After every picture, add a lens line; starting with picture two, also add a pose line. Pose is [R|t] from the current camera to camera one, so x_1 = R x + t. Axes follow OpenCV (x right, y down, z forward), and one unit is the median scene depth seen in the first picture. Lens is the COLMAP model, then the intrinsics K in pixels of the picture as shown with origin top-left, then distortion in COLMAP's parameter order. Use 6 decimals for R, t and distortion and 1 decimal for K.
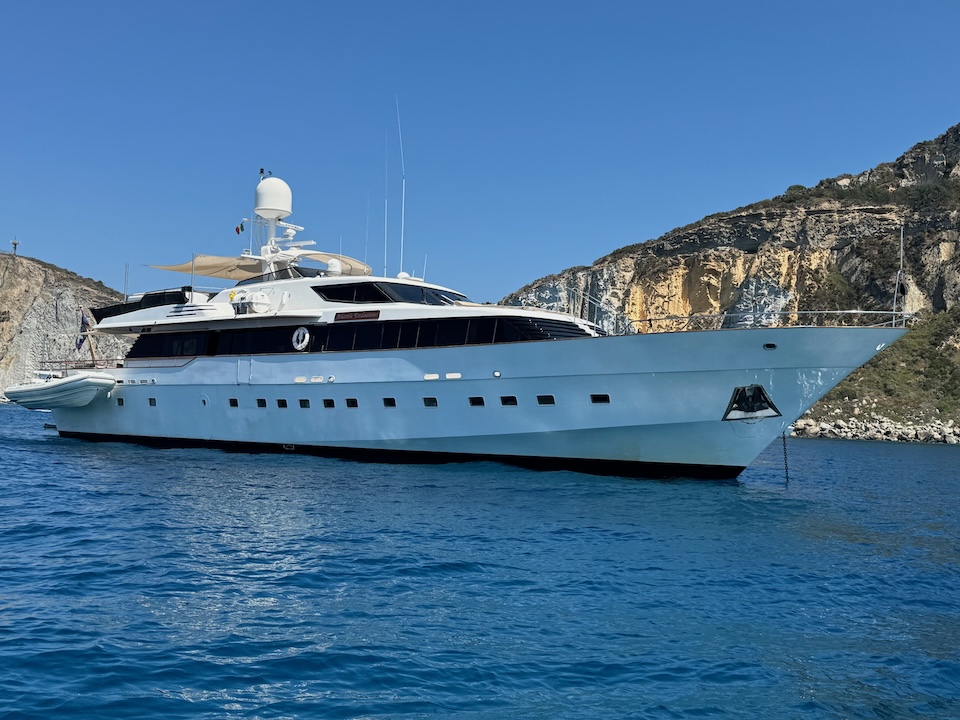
lens RADIAL K [[1166.8, 0, 480.0], [0, 1166.8, 360.0], [0, 0, 1]] dist [0.143089, -0.002579]
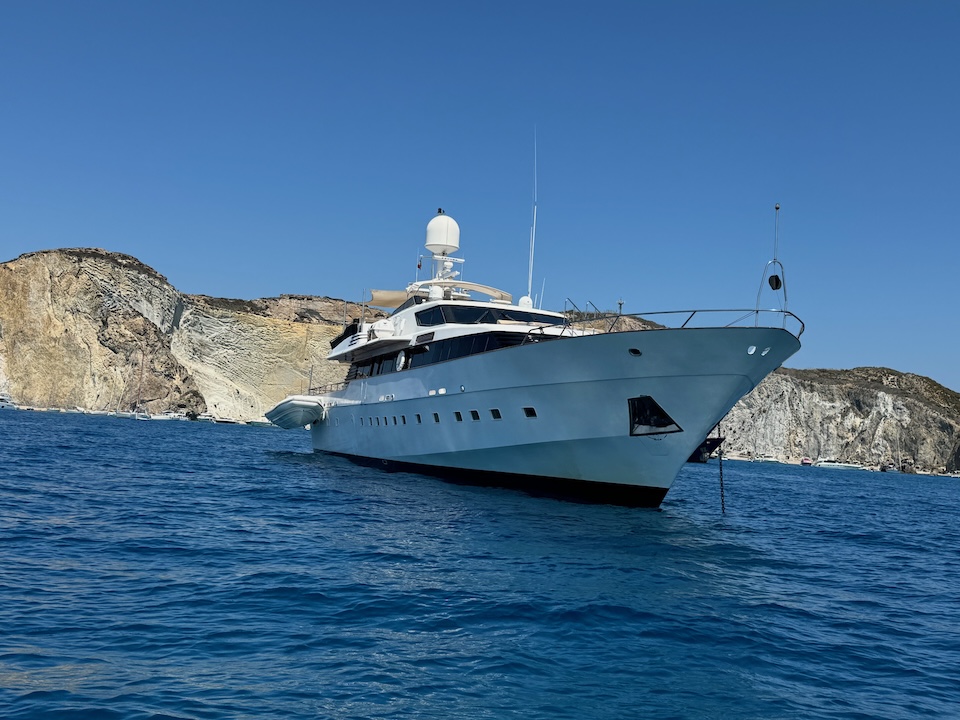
lens RADIAL K [[1174.3, 0, 465.4], [0, 1174.3, 359.0], [0, 0, 1]] dist [0.067302, -0.005280]
pose [[0.855170, -0.013042, -0.518183, 0.409401], [-0.011740, 0.998940, -0.044517, 0.024168], [0.518215, 0.044153, 0.854110, 0.102465]]
